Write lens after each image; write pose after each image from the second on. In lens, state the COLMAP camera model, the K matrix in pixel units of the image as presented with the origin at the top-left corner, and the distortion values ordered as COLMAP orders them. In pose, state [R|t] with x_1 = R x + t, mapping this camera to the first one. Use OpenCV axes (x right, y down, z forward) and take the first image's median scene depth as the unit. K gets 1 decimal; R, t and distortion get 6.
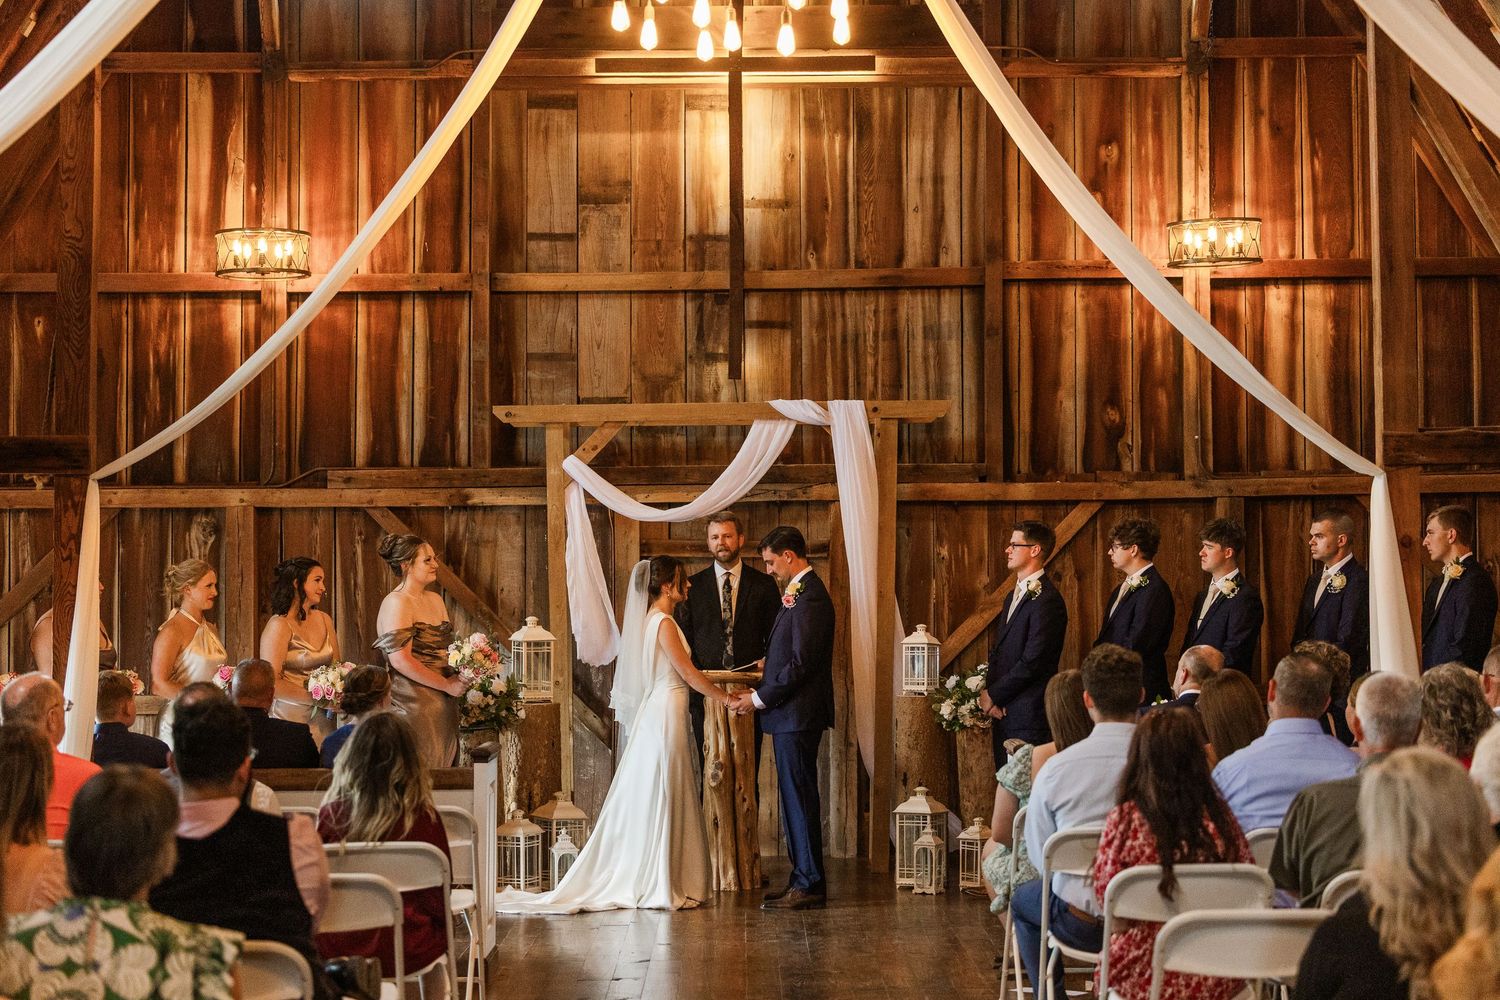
lens RADIAL K [[3024.2, 0, 750.1], [0, 3024.2, 499.6], [0, 0, 1]] dist [0.017883, 0.000000]
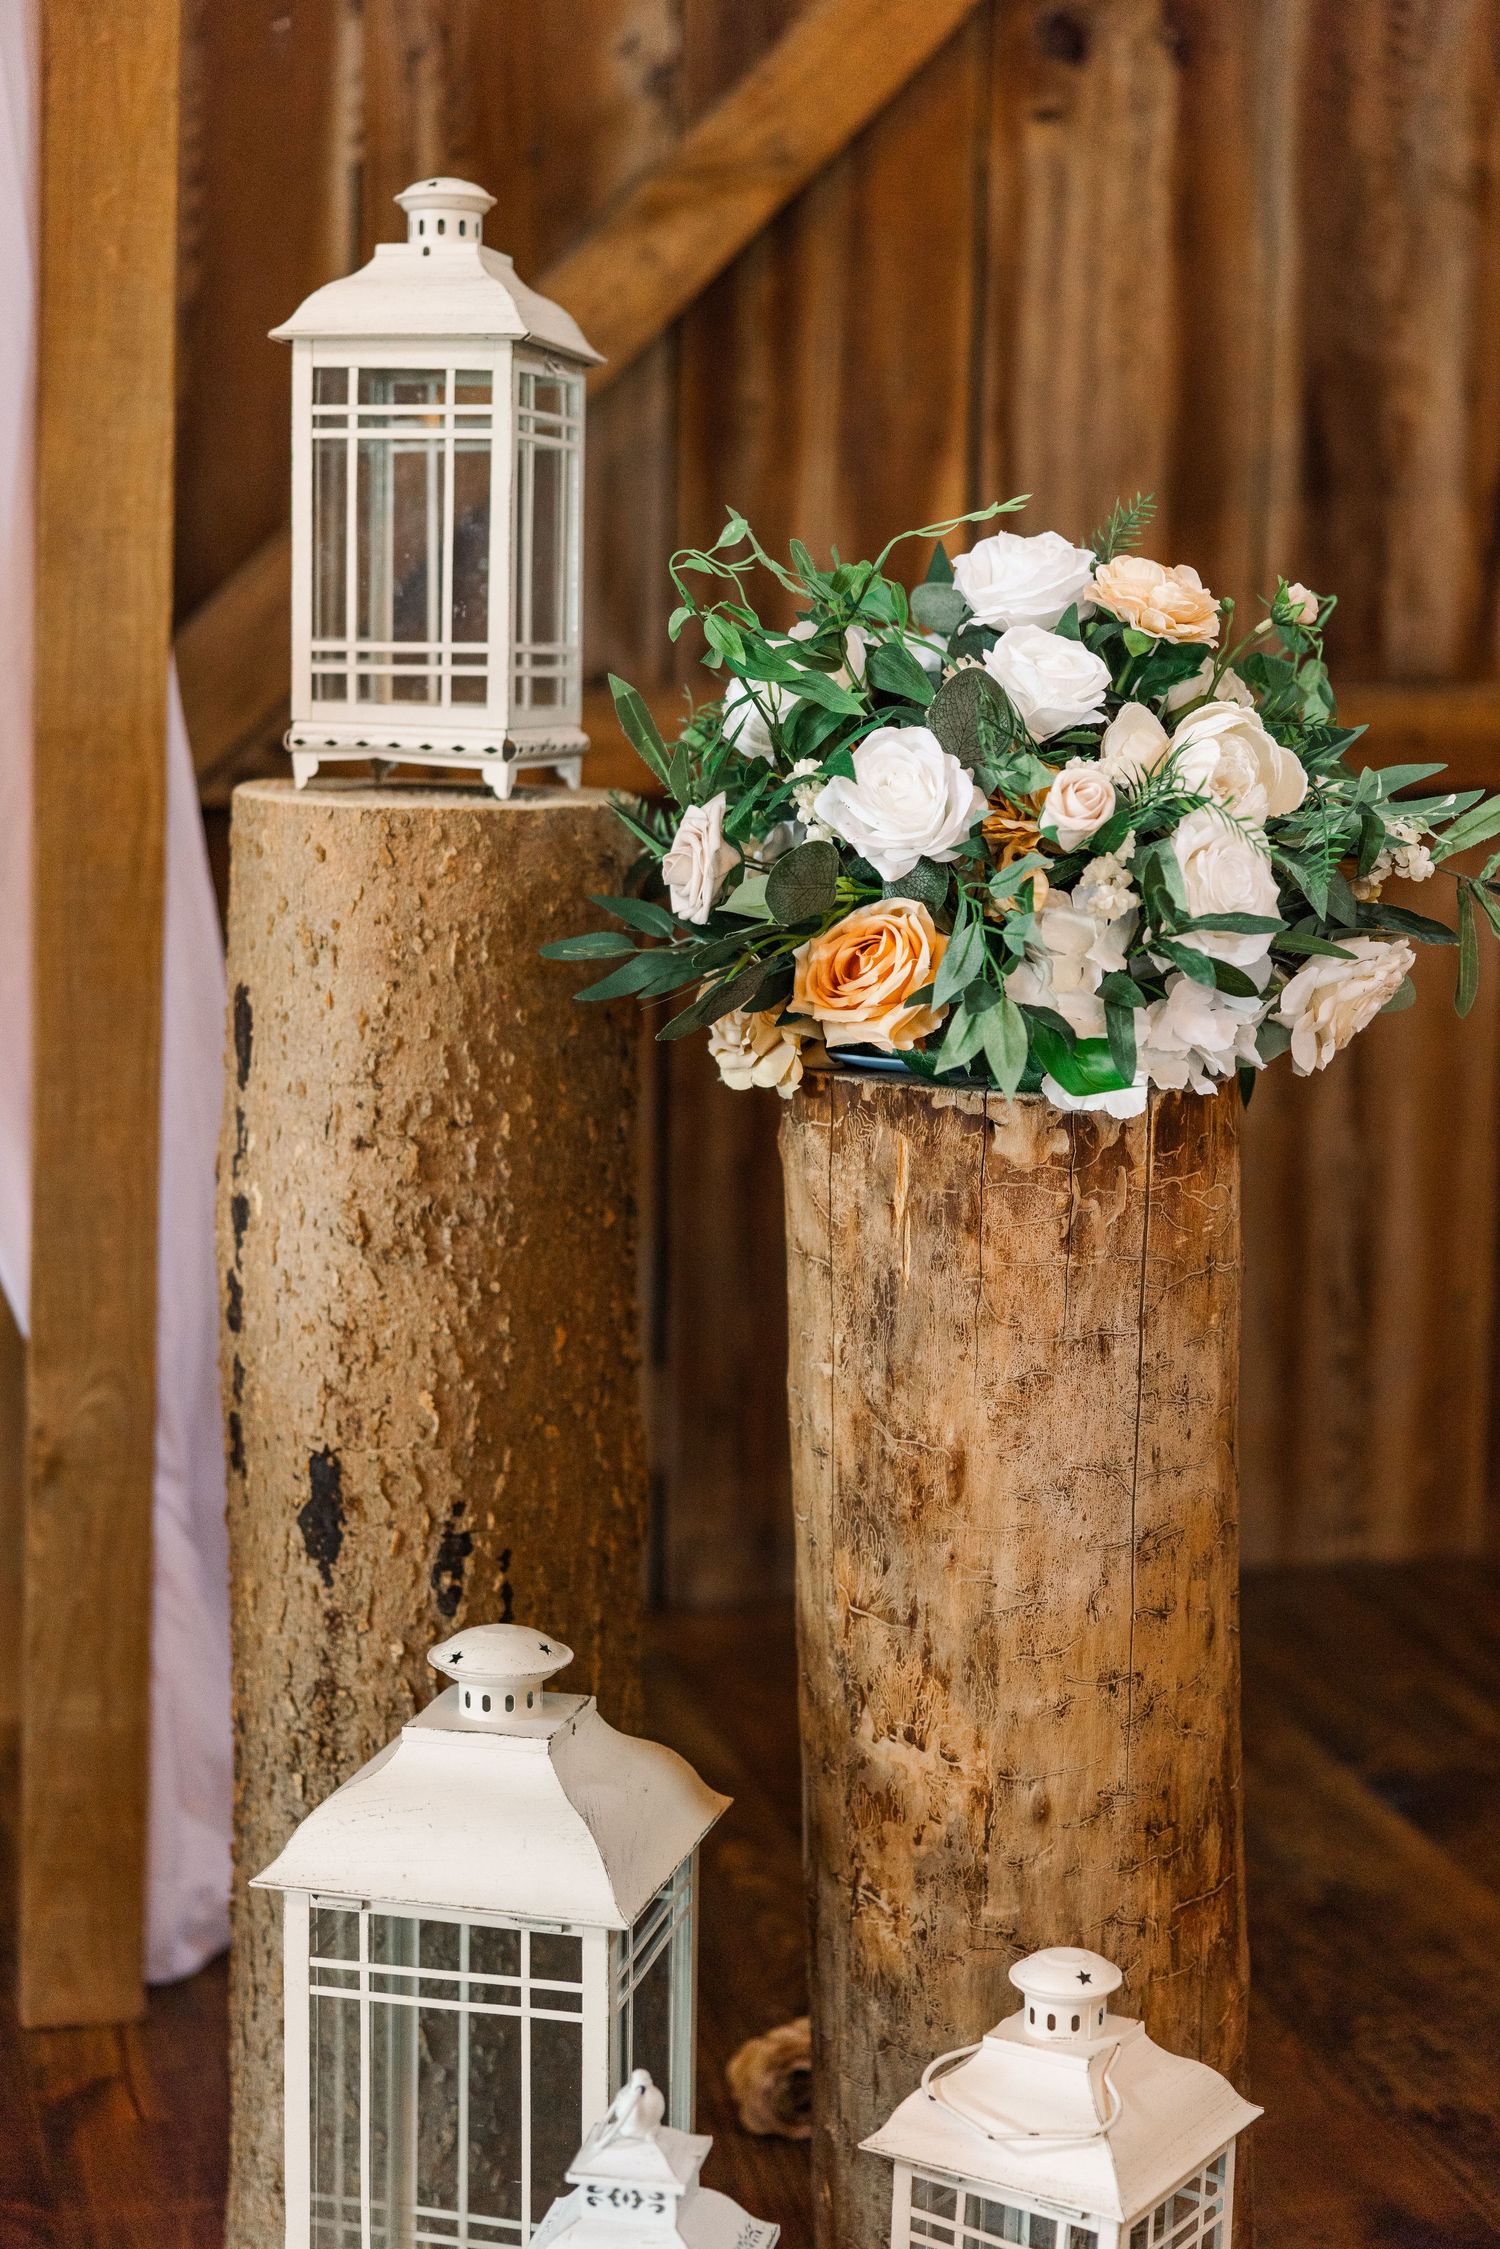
lens RADIAL K [[3998.9, 0, 750.6], [0, 3998.9, 1123.2], [0, 0, 1]] dist [-0.293211, 0.000000]
pose [[0.970163, -0.028760, 0.240741, 0.030772], [-0.019344, 0.980593, 0.195100, 0.047433], [-0.241680, -0.193936, 0.950778, 0.853195]]
